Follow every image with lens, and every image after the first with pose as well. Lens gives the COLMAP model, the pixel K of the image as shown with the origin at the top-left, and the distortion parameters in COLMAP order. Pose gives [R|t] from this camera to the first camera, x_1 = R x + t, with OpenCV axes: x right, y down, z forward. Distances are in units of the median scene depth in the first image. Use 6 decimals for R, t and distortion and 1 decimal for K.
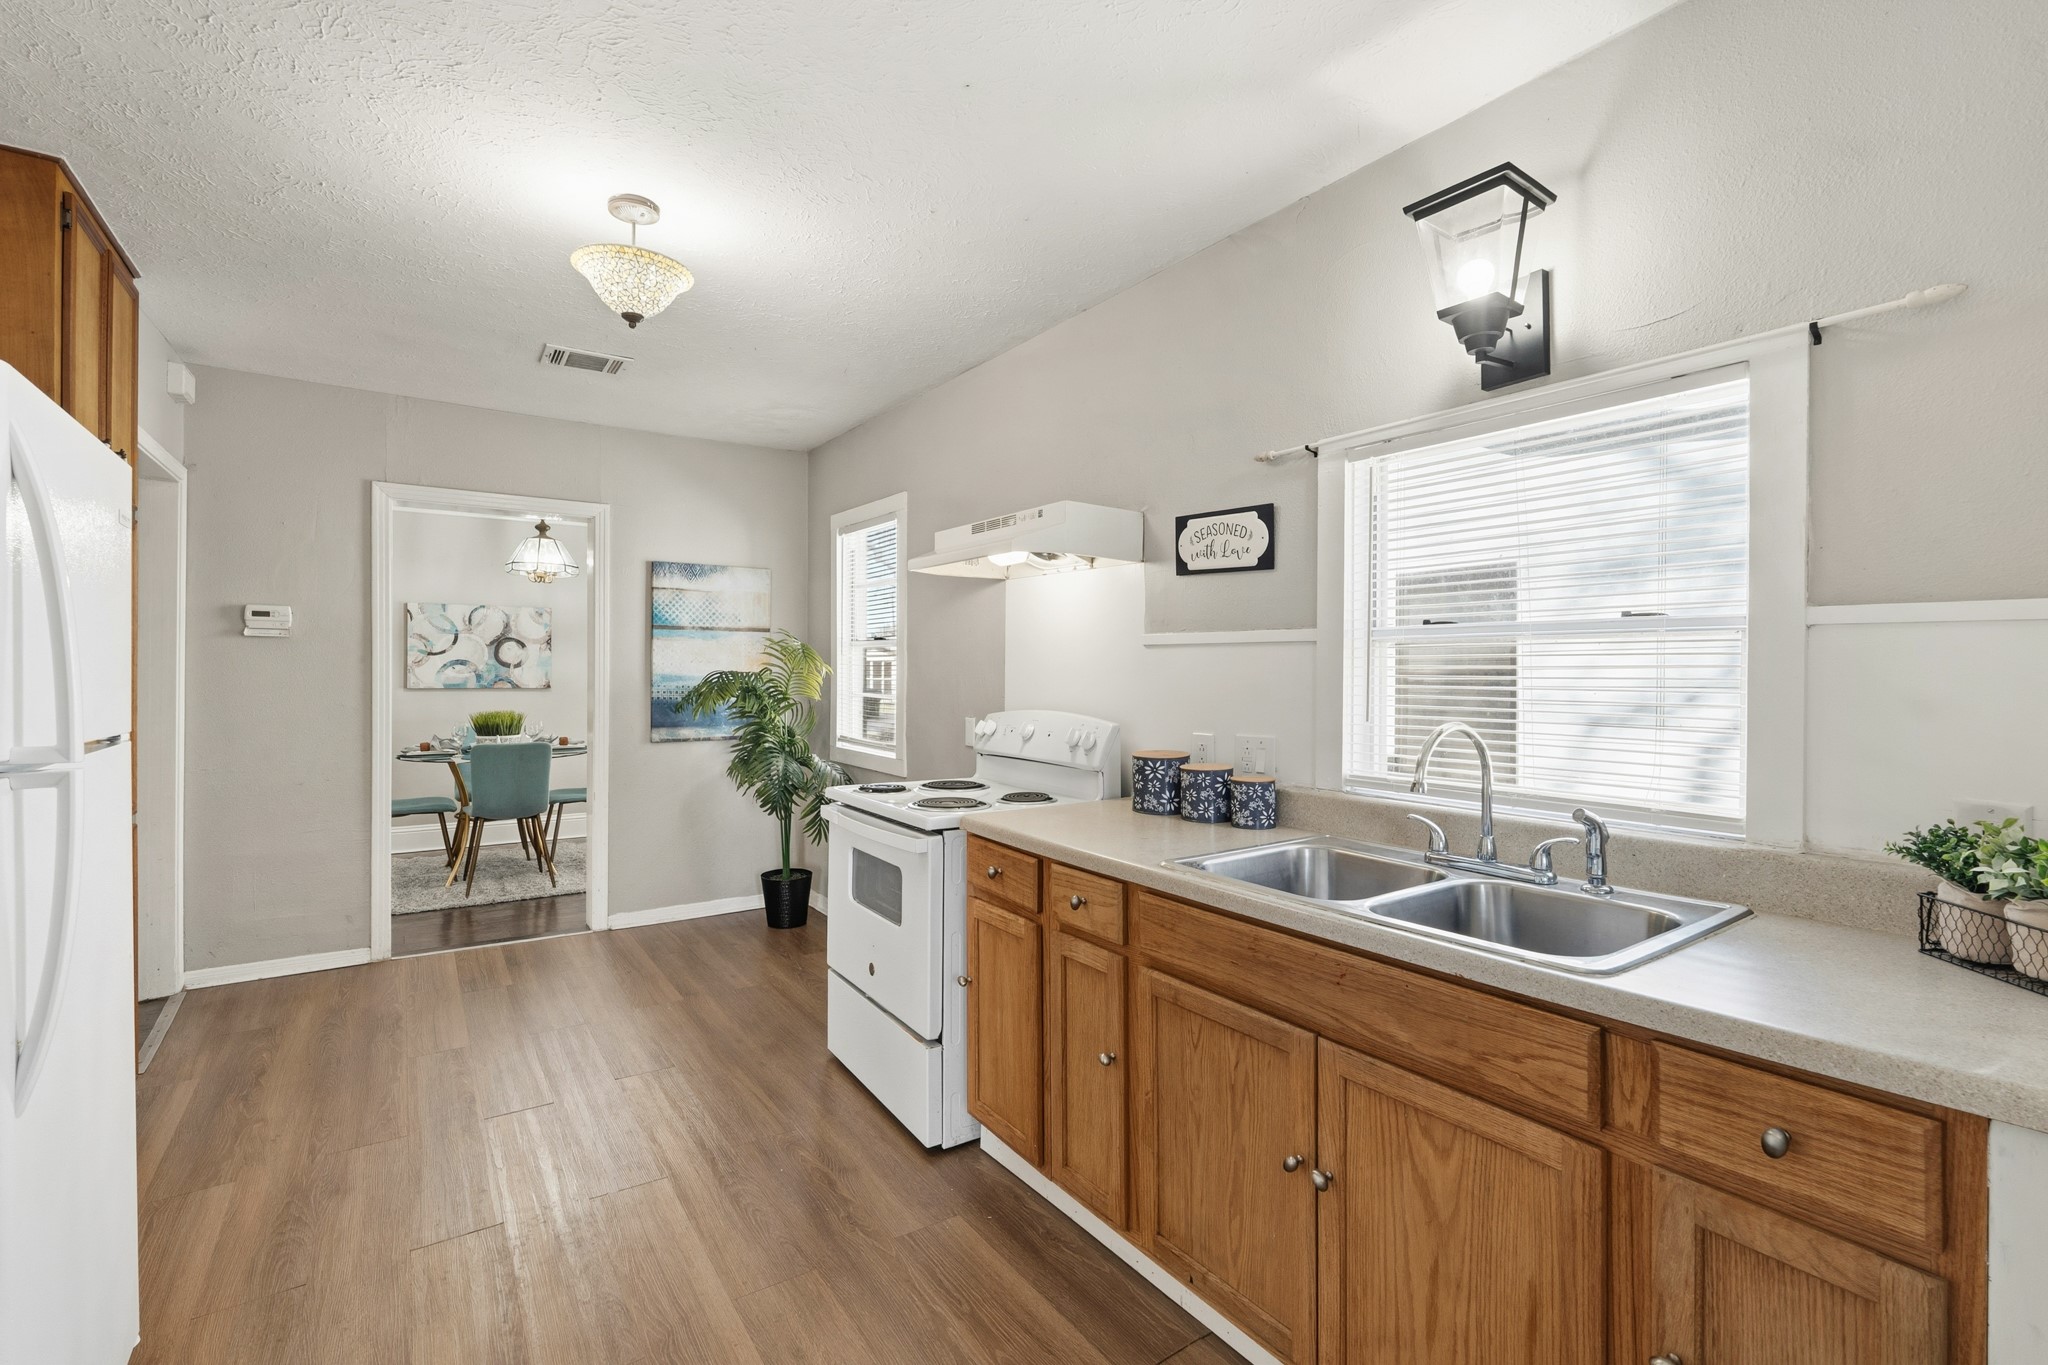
lens RADIAL K [[902.3, 0, 1020.8], [0, 902.3, 680.2], [0, 0, 1]] dist [-0.003019, 0.000076]
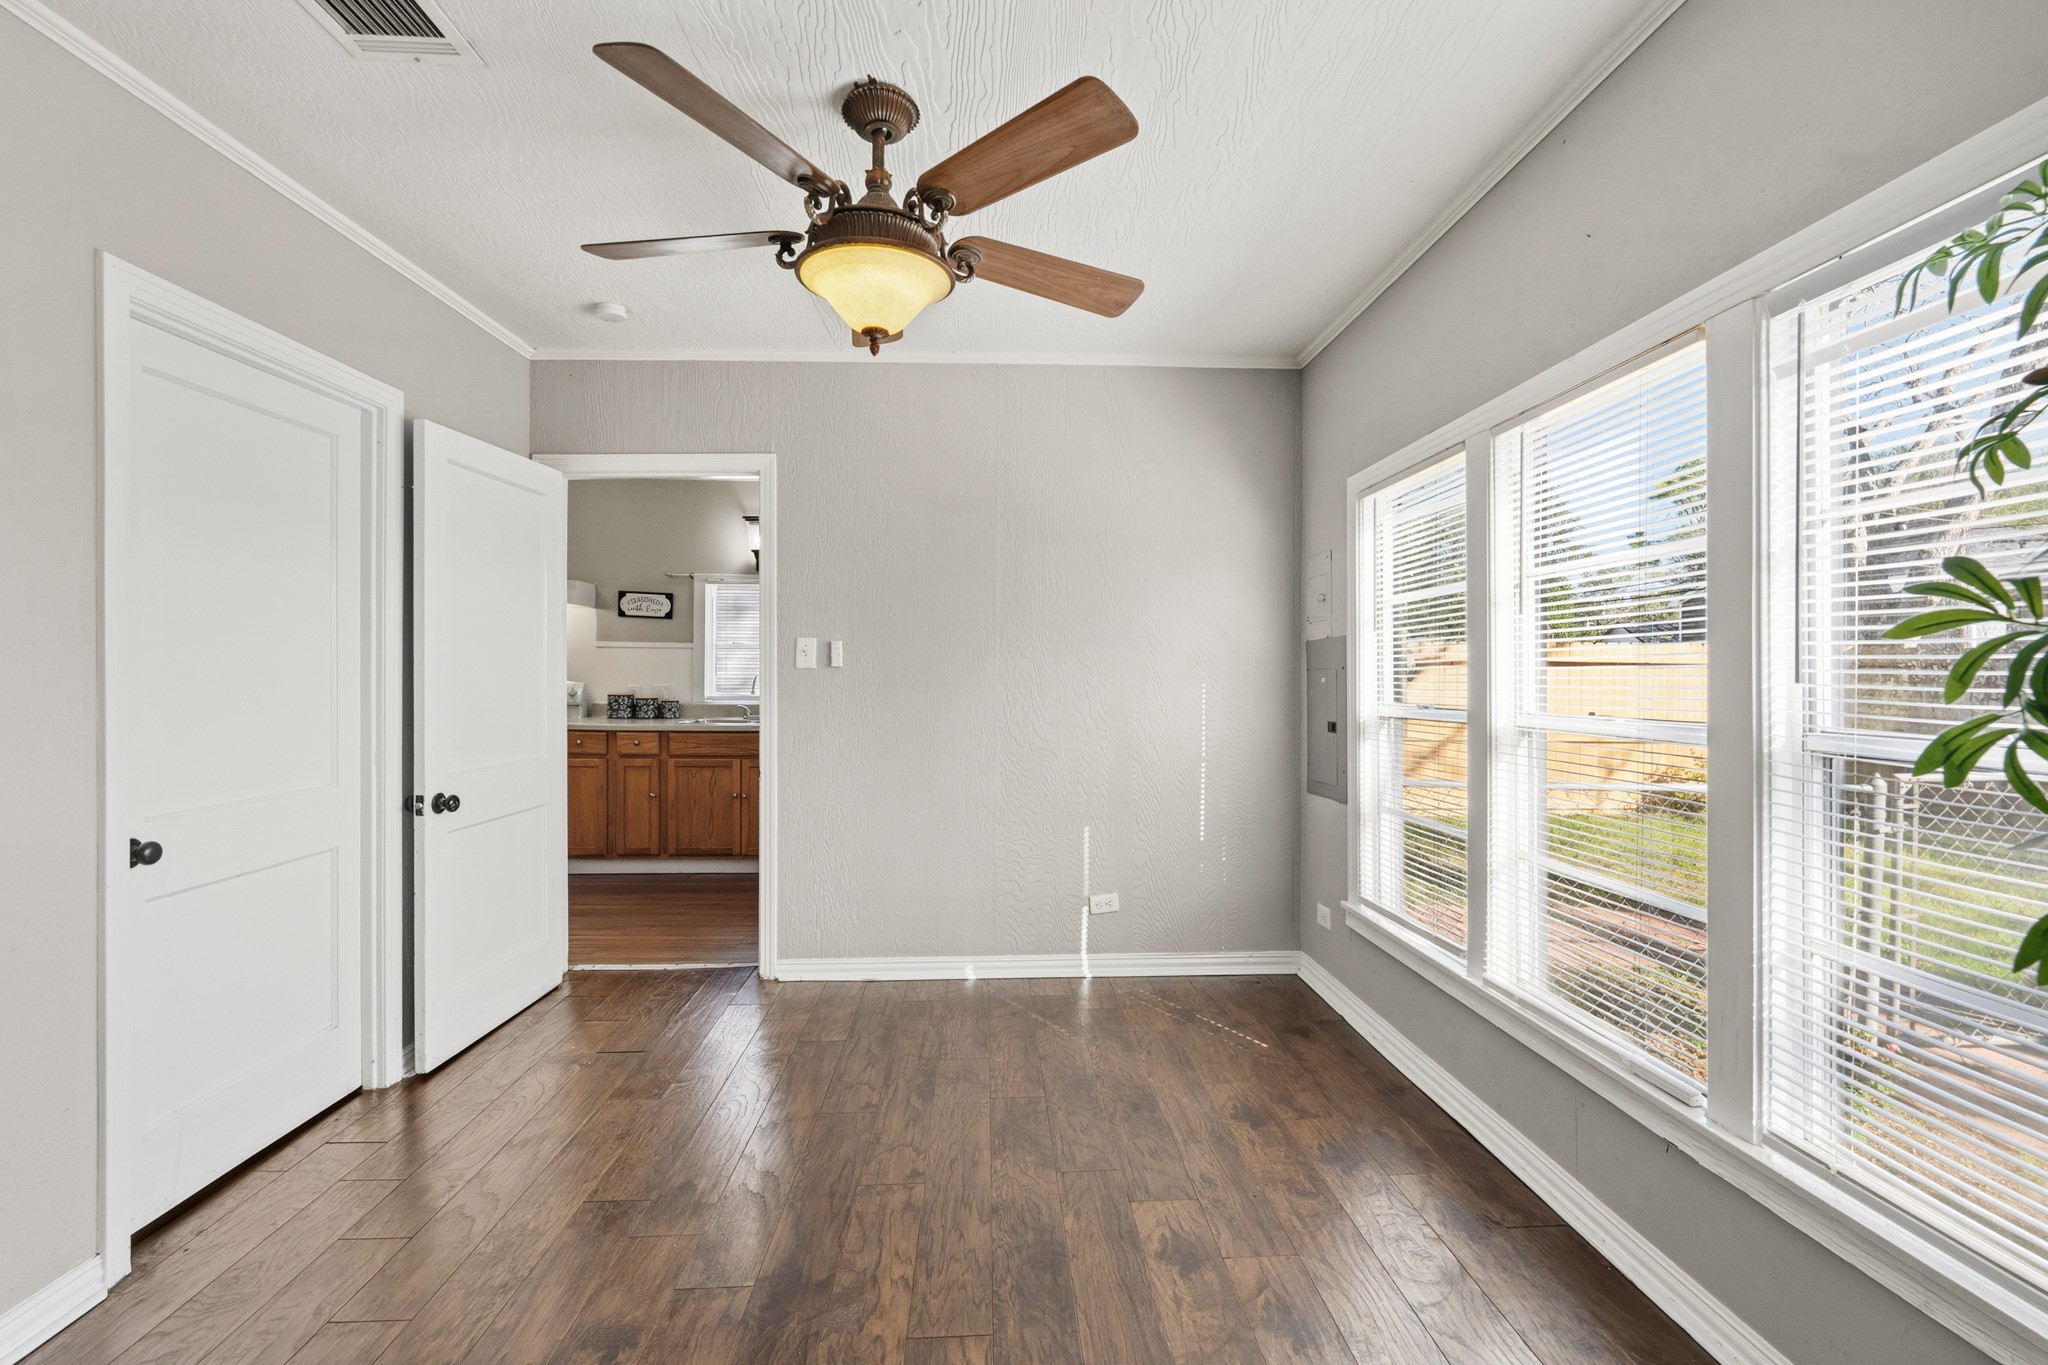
lens RADIAL K [[902.3, 0, 1020.8], [0, 902.3, 680.2], [0, 0, 1]] dist [-0.003019, 0.000076]
pose [[0.525507, -0.002960, 0.850784, -1.345617], [0.003491, 0.999993, 0.001323, 0.048603], [-0.850782, 0.002275, 0.525514, -1.153960]]
